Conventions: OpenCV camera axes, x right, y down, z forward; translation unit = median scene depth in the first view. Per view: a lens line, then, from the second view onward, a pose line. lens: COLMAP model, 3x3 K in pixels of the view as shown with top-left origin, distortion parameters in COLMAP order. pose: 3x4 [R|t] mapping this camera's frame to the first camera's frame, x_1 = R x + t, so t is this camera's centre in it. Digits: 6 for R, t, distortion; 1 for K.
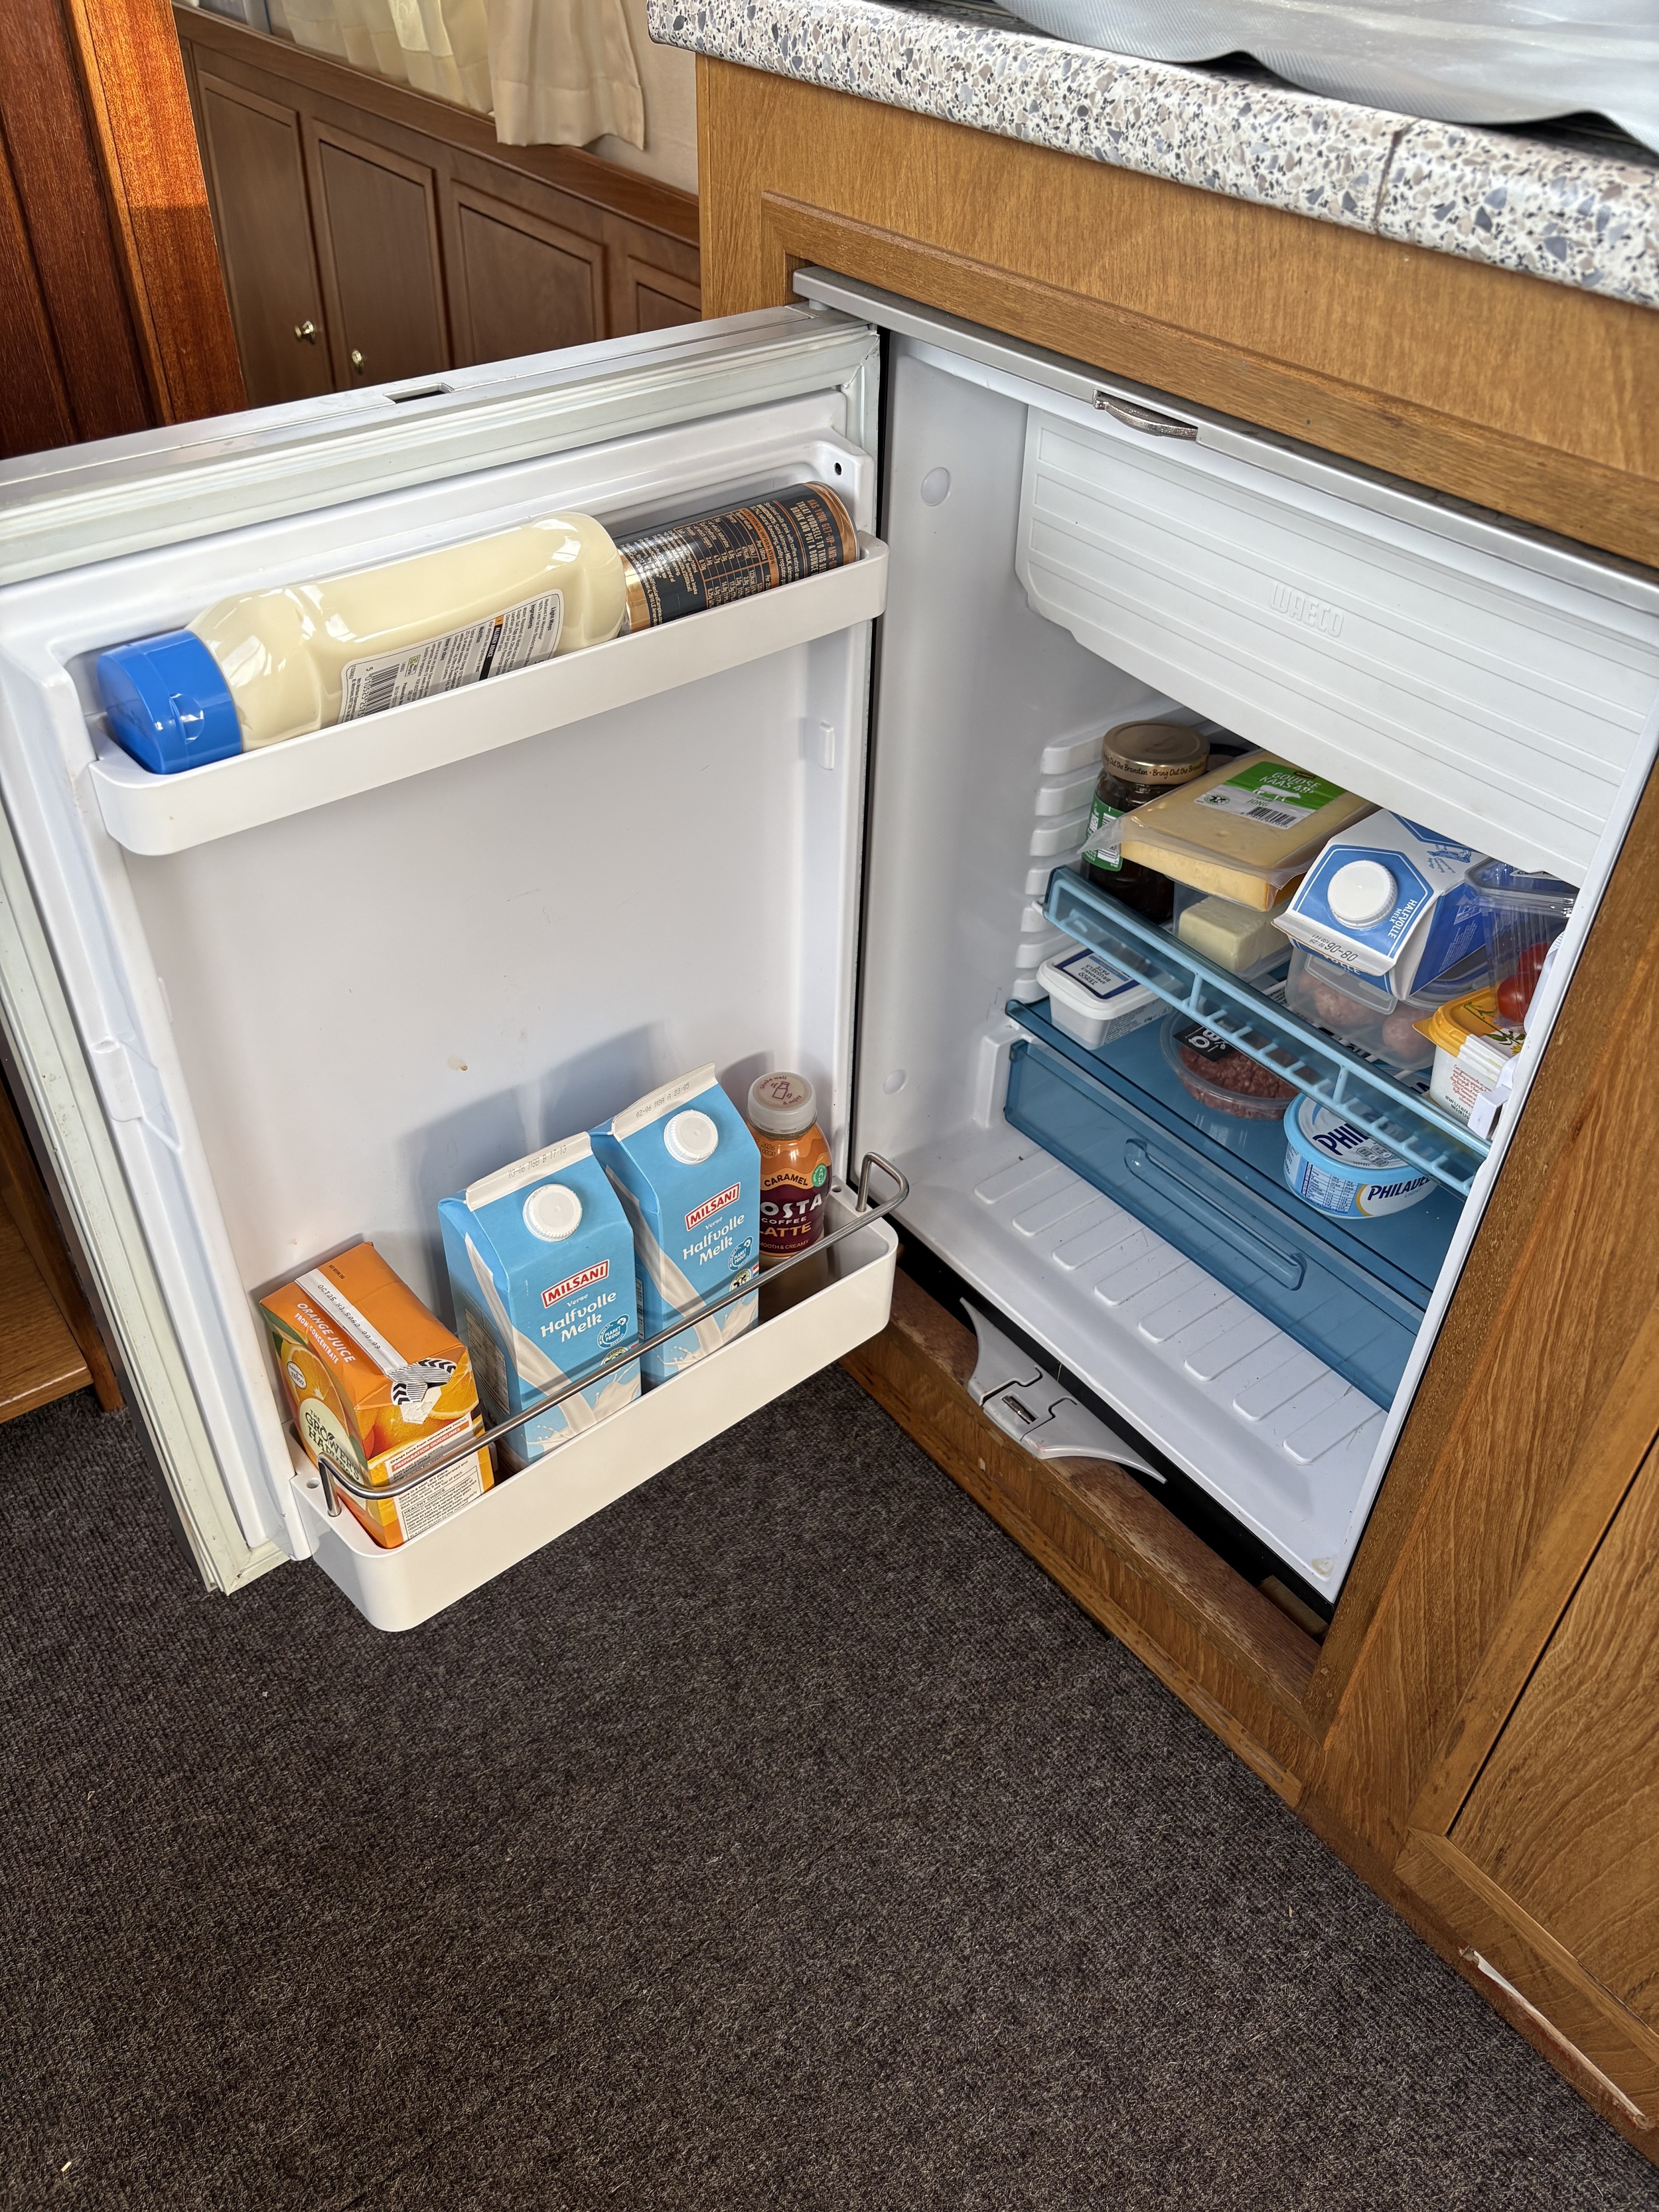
lens RADIAL K [[1705.4, 0, 812.4], [0, 1705.4, 1117.1], [0, 0, 1]] dist [0.057376, -0.045148]
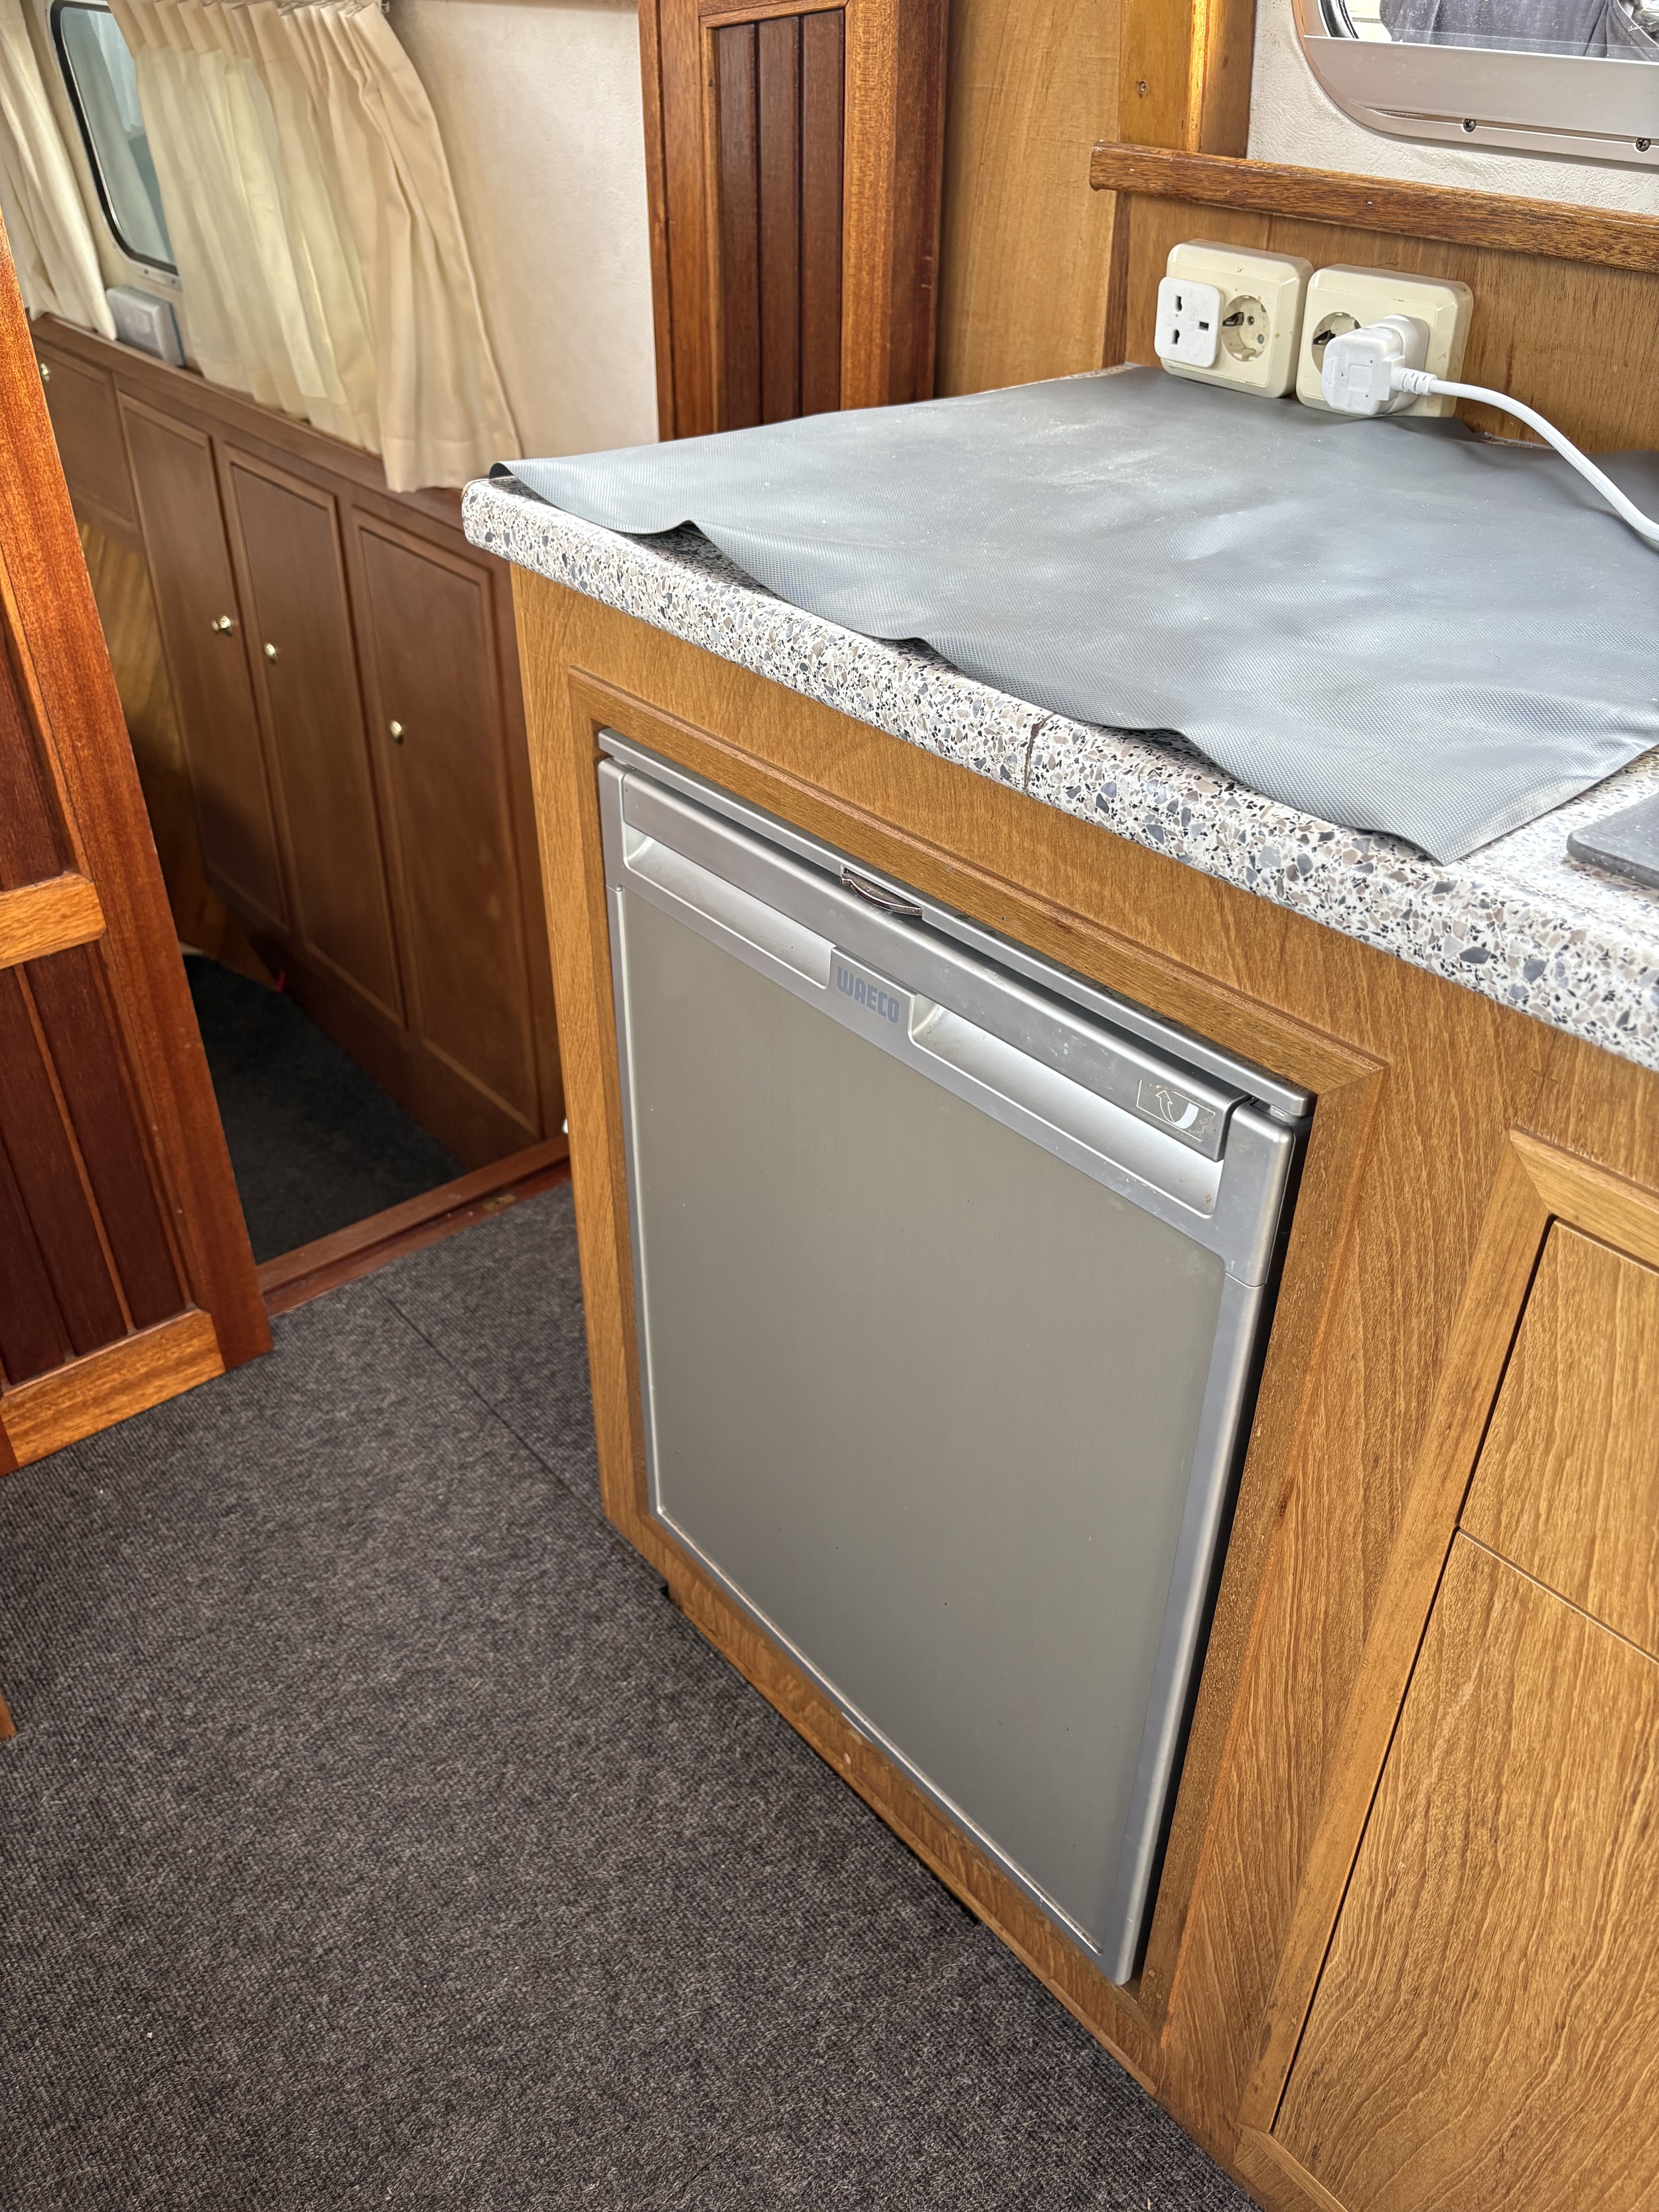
lens RADIAL K [[1705.4, 0, 829.9], [0, 1705.4, 1110.5], [0, 0, 1]] dist [0.057376, -0.045148]
pose [[0.998548, -0.039979, 0.036113, 0.086938], [0.043284, 0.994448, -0.095917, -0.118228], [-0.032078, 0.097341, 0.994734, -0.107675]]
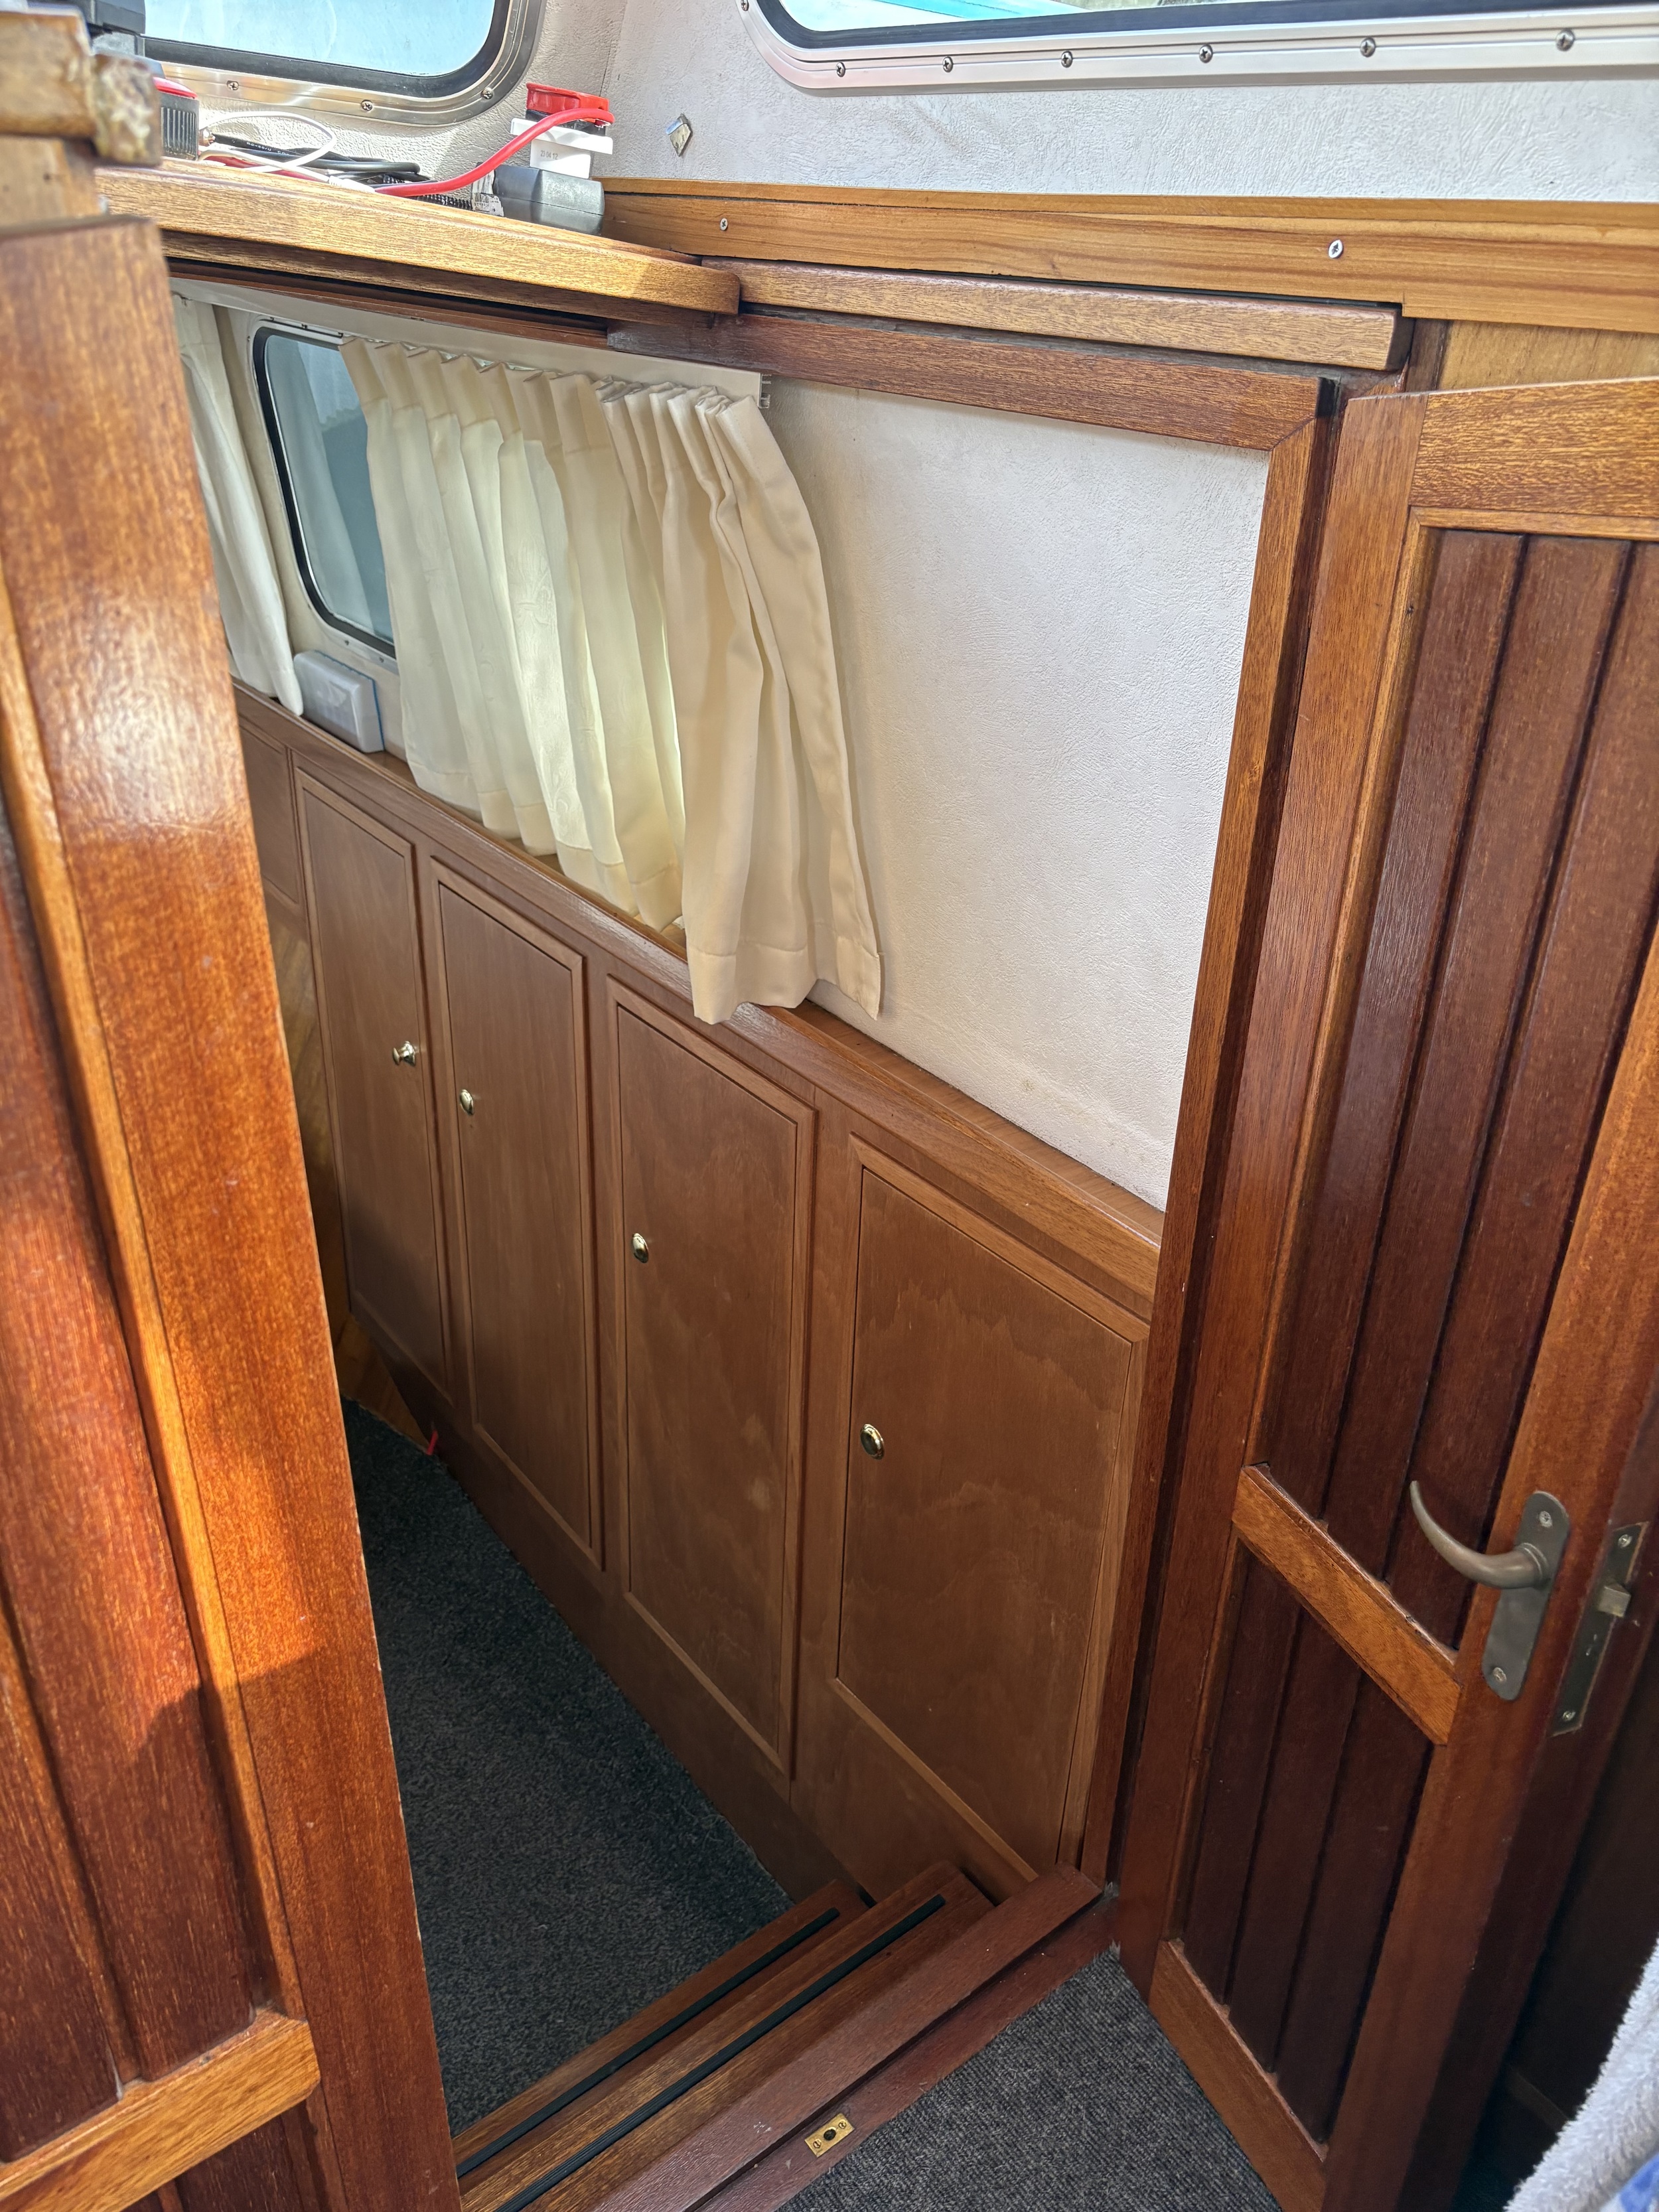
lens RADIAL K [[1705.4, 0, 826.8], [0, 1705.4, 1142.2], [0, 0, 1]] dist [0.057376, -0.045148]
pose [[0.999996, -0.000907, 0.002512, -0.257769], [0.001326, 0.985046, -0.172284, -0.779470], [-0.002318, 0.172287, 0.985044, 0.522574]]
